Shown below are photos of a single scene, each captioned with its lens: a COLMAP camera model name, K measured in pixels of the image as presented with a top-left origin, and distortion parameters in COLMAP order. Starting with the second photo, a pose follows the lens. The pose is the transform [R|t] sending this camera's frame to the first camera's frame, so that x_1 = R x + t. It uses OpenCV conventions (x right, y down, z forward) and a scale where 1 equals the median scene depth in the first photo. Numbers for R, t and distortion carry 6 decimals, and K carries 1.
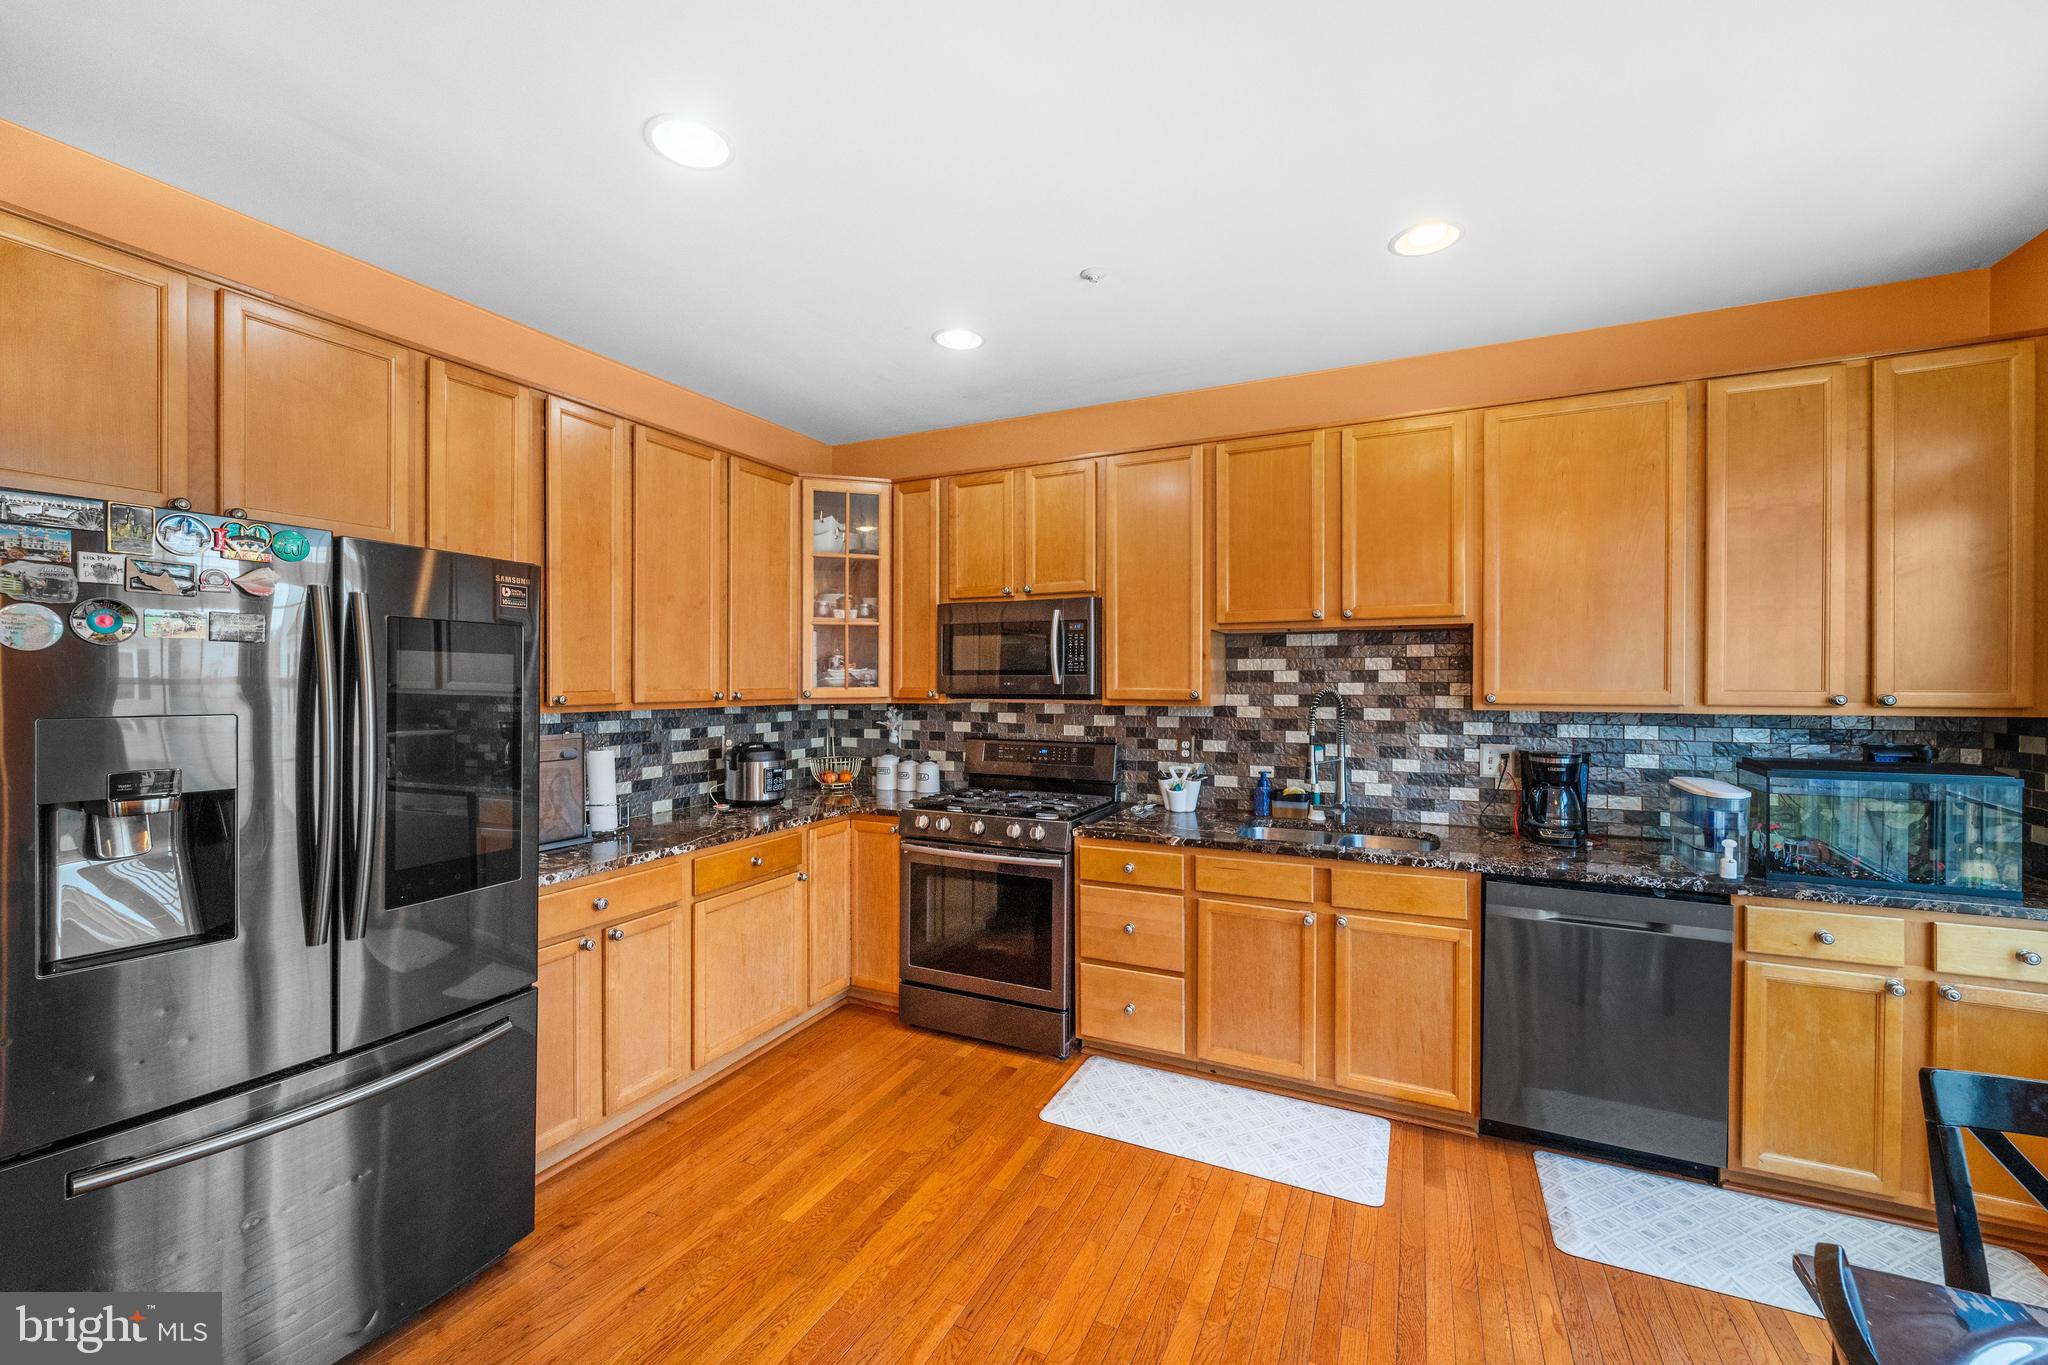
lens RADIAL K [[819.5, 0, 1012.5], [0, 819.5, 685.0], [0, 0, 1]] dist [0.003941, -0.002334]
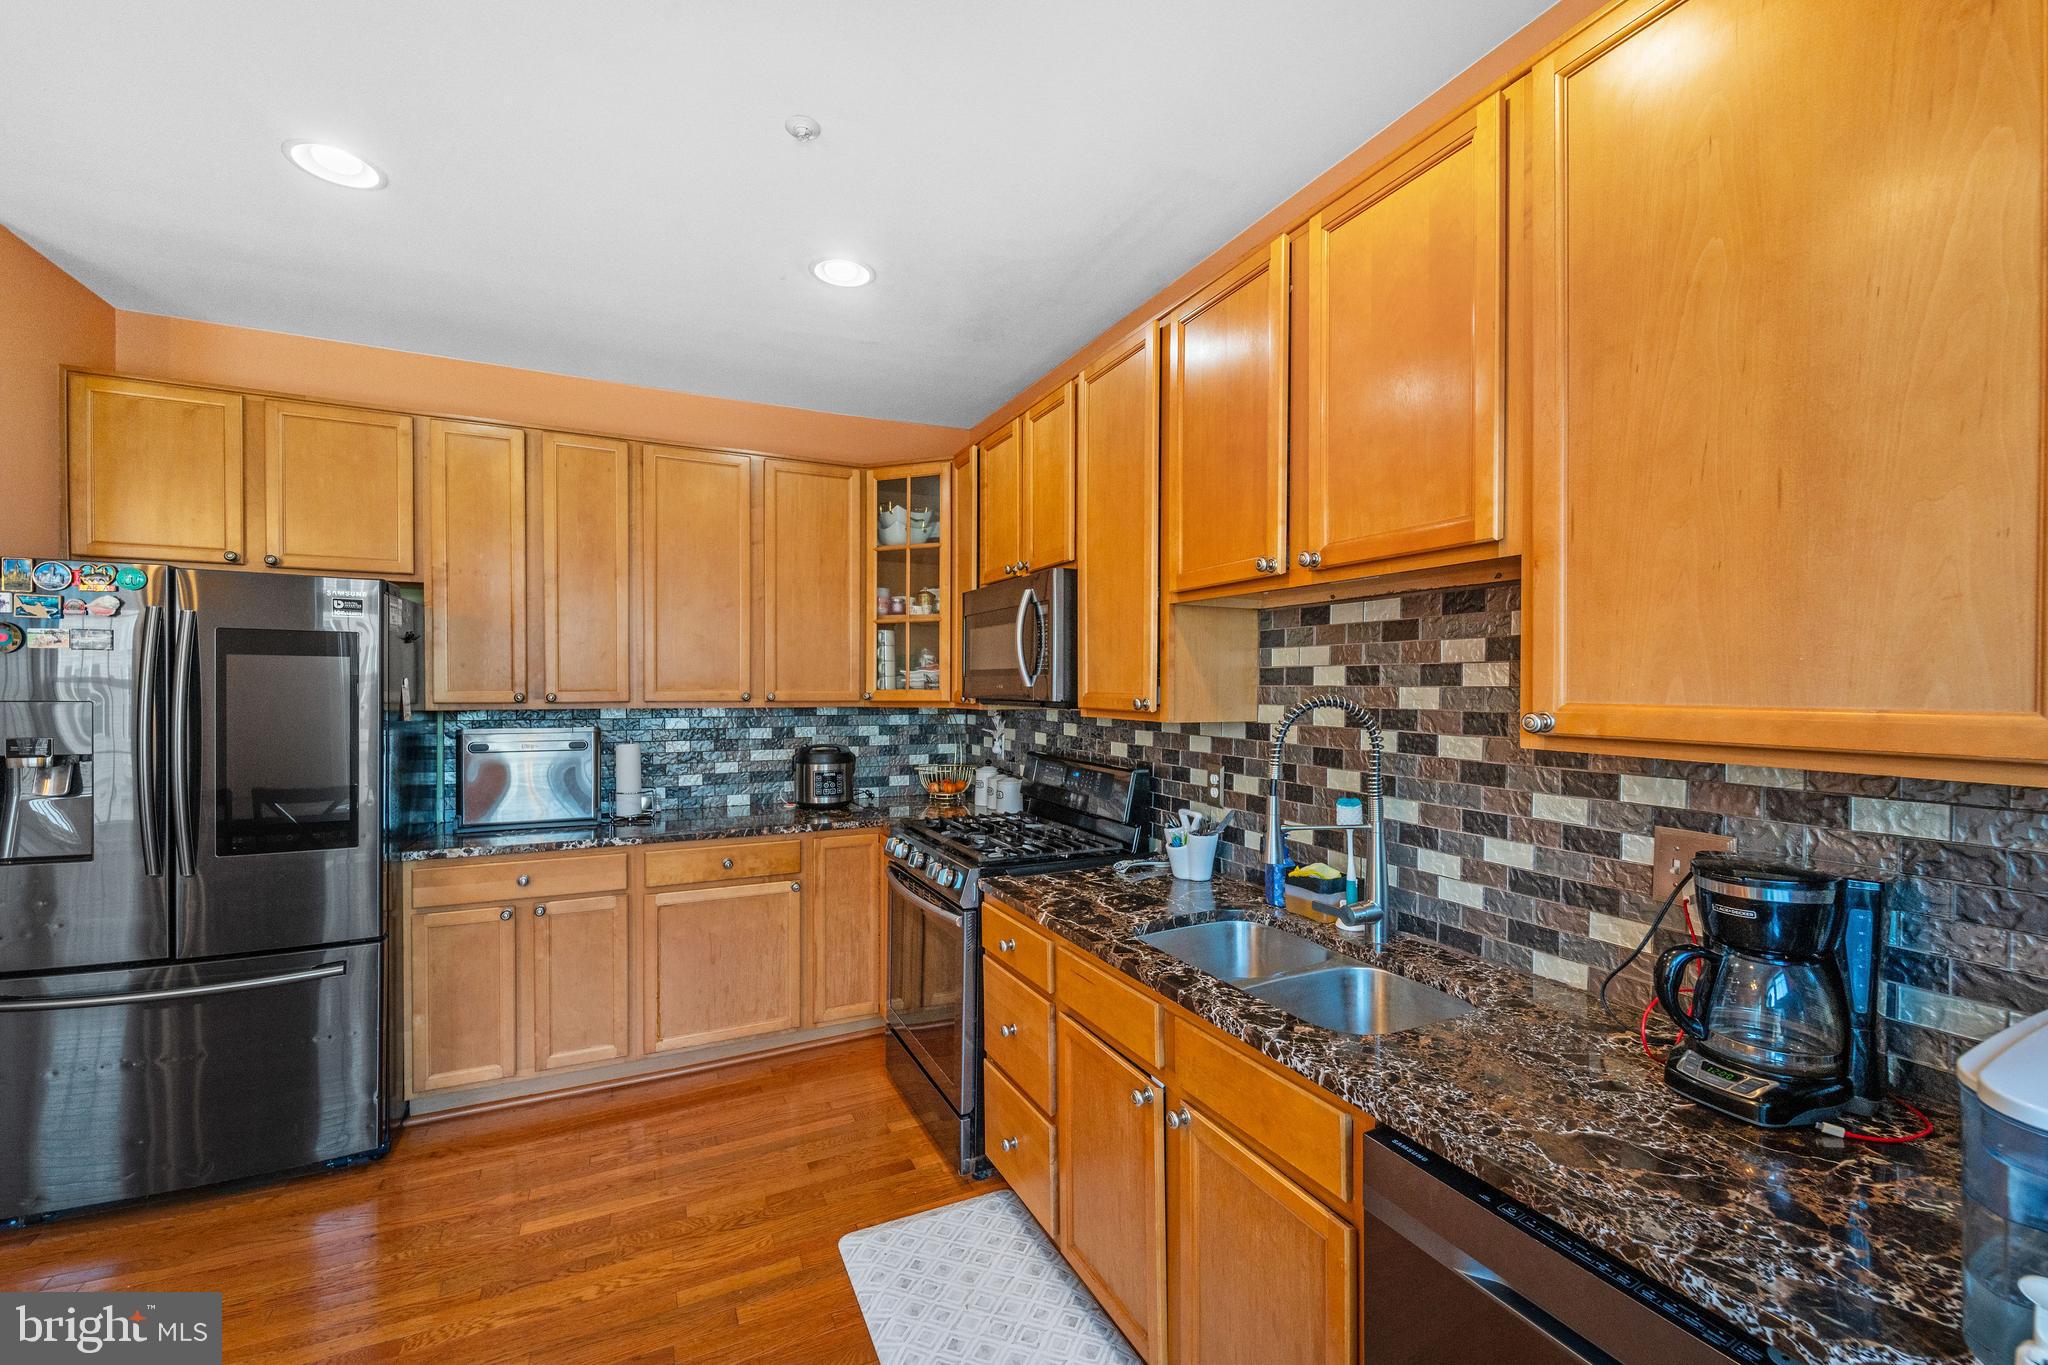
lens RADIAL K [[819.5, 0, 1017.1], [0, 819.5, 694.3], [0, 0, 1]] dist [0.003941, -0.002334]
pose [[0.783813, 0.011216, -0.620896, 0.563787], [-0.008121, 0.999937, 0.007812, -0.000205], [0.620944, -0.001081, 0.783854, 0.429002]]
